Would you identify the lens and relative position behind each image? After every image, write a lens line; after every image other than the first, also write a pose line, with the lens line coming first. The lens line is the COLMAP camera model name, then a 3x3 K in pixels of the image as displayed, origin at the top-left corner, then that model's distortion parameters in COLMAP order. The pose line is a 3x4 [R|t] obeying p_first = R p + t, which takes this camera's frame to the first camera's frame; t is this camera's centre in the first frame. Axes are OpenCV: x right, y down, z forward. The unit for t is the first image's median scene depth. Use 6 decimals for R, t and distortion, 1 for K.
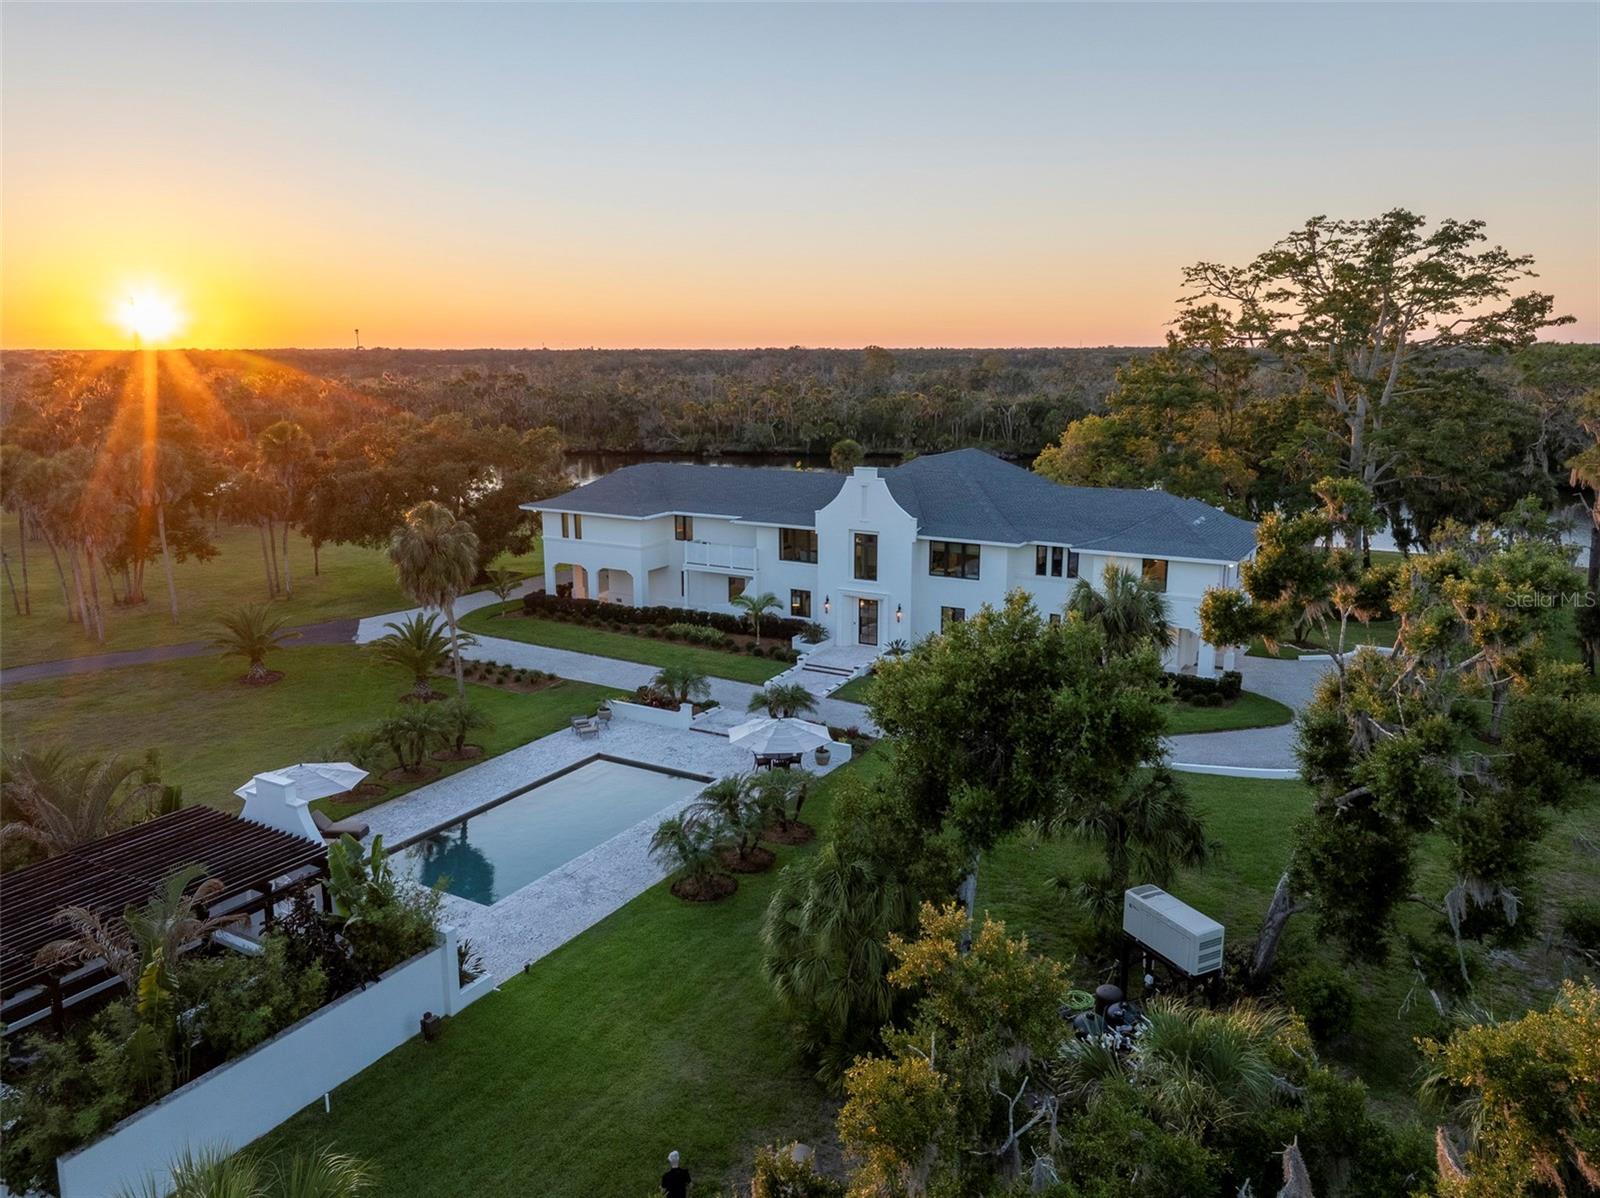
lens RADIAL K [[1137.2, 0, 798.0], [0, 1137.2, 643.3], [0, 0, 1]] dist [0.003477, 0.000551]
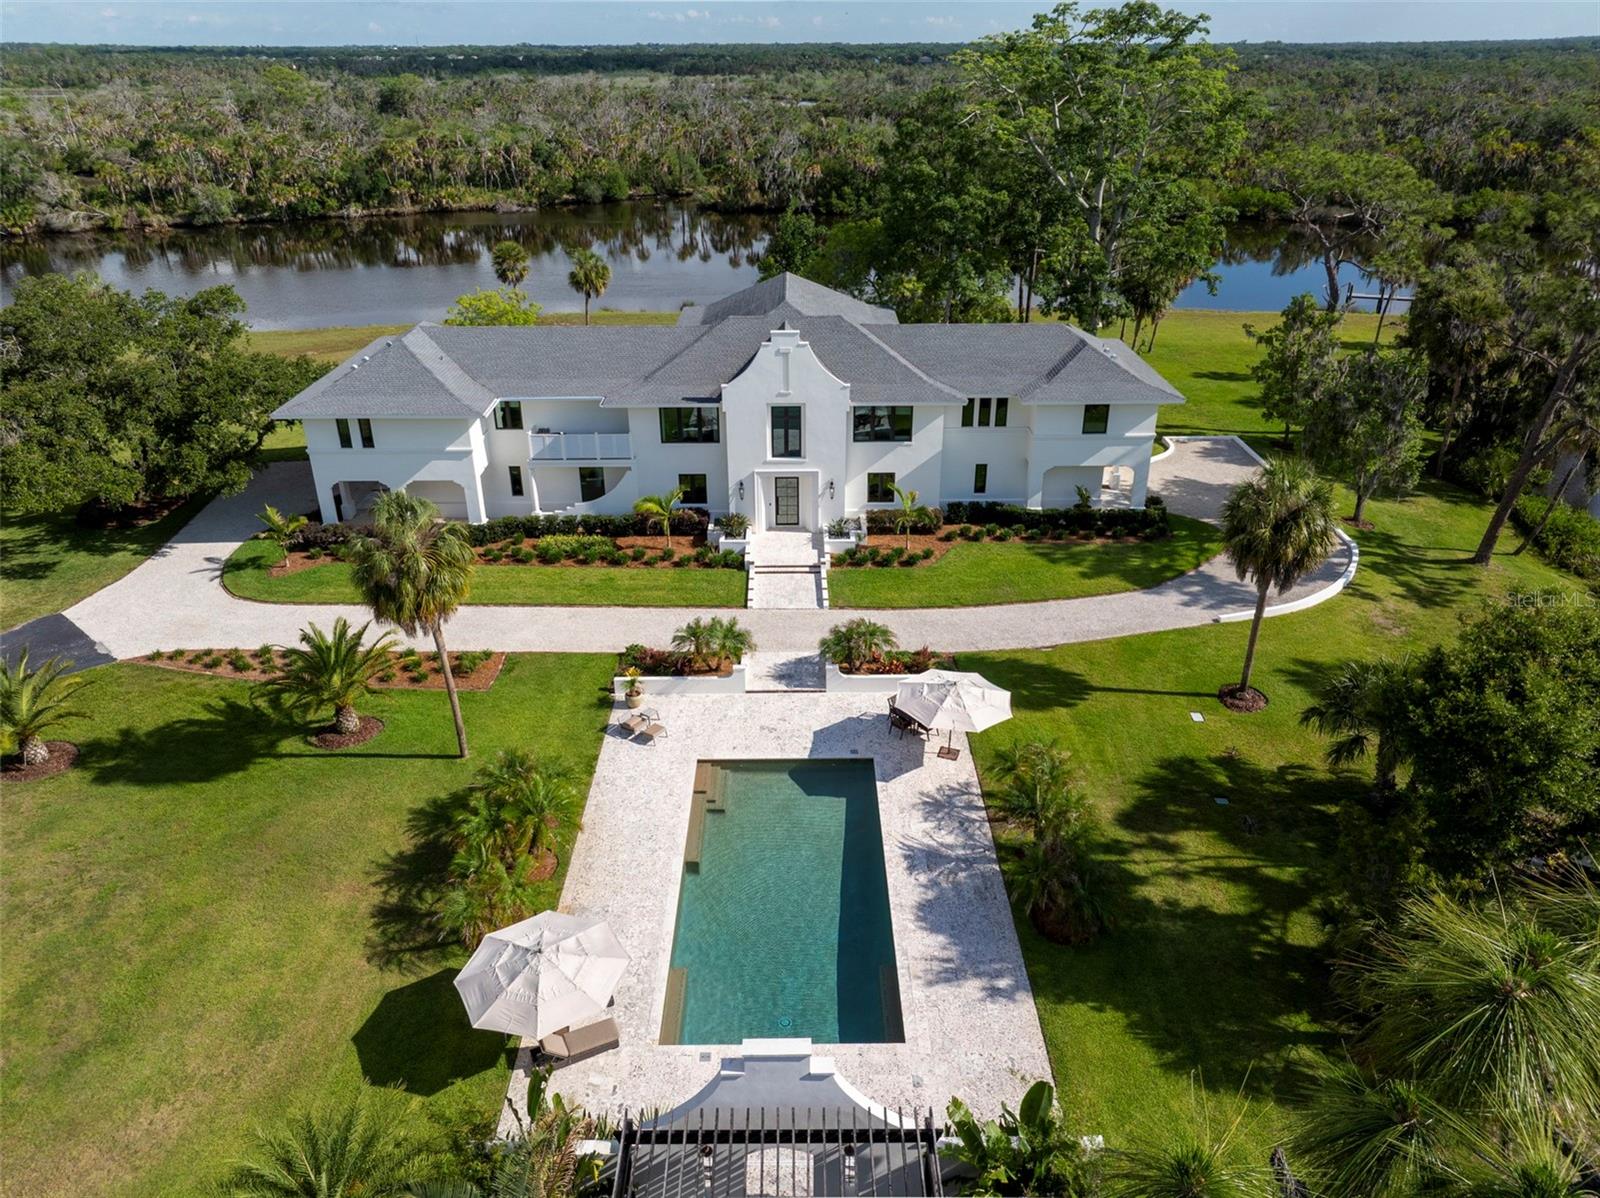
lens RADIAL K [[1118.0, 0, 804.5], [0, 1118.0, 600.2], [0, 0, 1]] dist [0.006916, 0.001448]
pose [[0.859827, -0.224937, 0.458367, -0.351601], [0.126074, 0.963464, 0.236309, -0.151444], [-0.494775, -0.145397, 0.856771, 0.222454]]
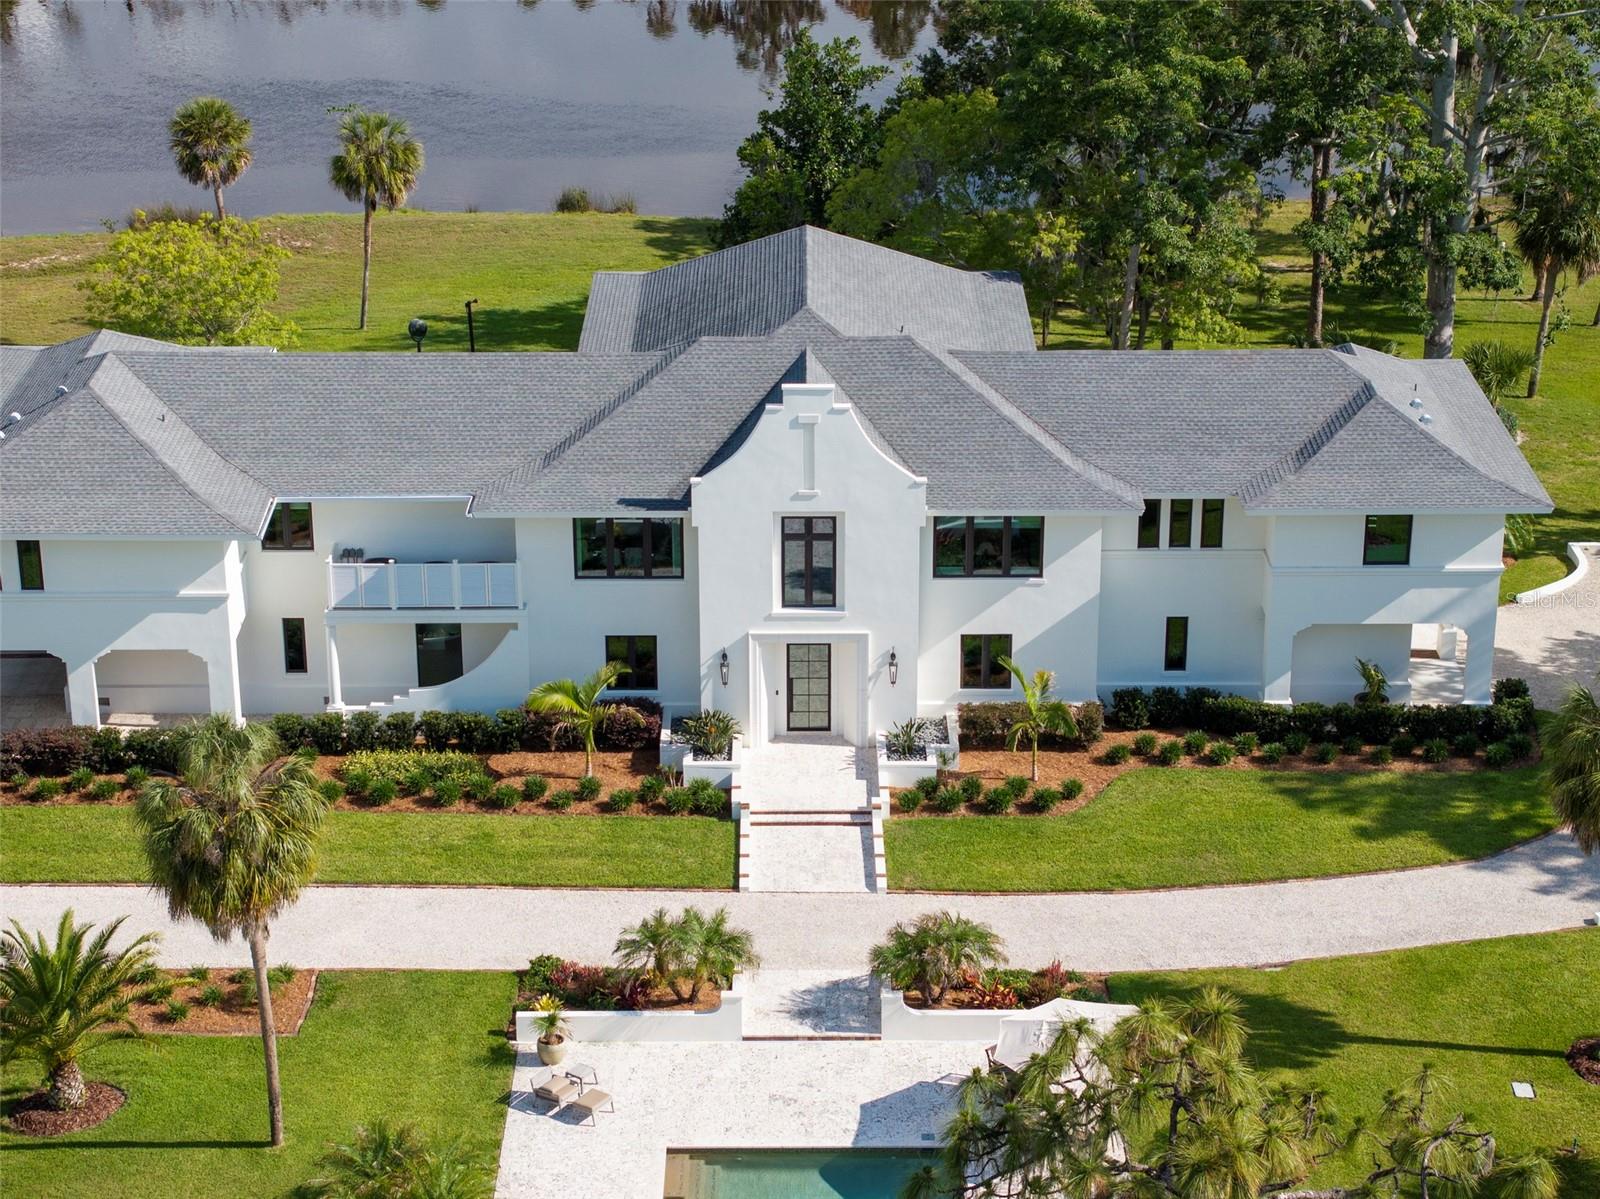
lens RADIAL K [[3216.2, 0, 794.6], [0, 3216.2, 597.5], [0, 0, 1]] dist [0.199329, 0.318399]
pose [[0.864555, -0.185835, 0.466915, -0.571942], [0.123680, 0.979219, 0.160725, -0.275498], [-0.487080, -0.081208, 0.869574, -0.174974]]
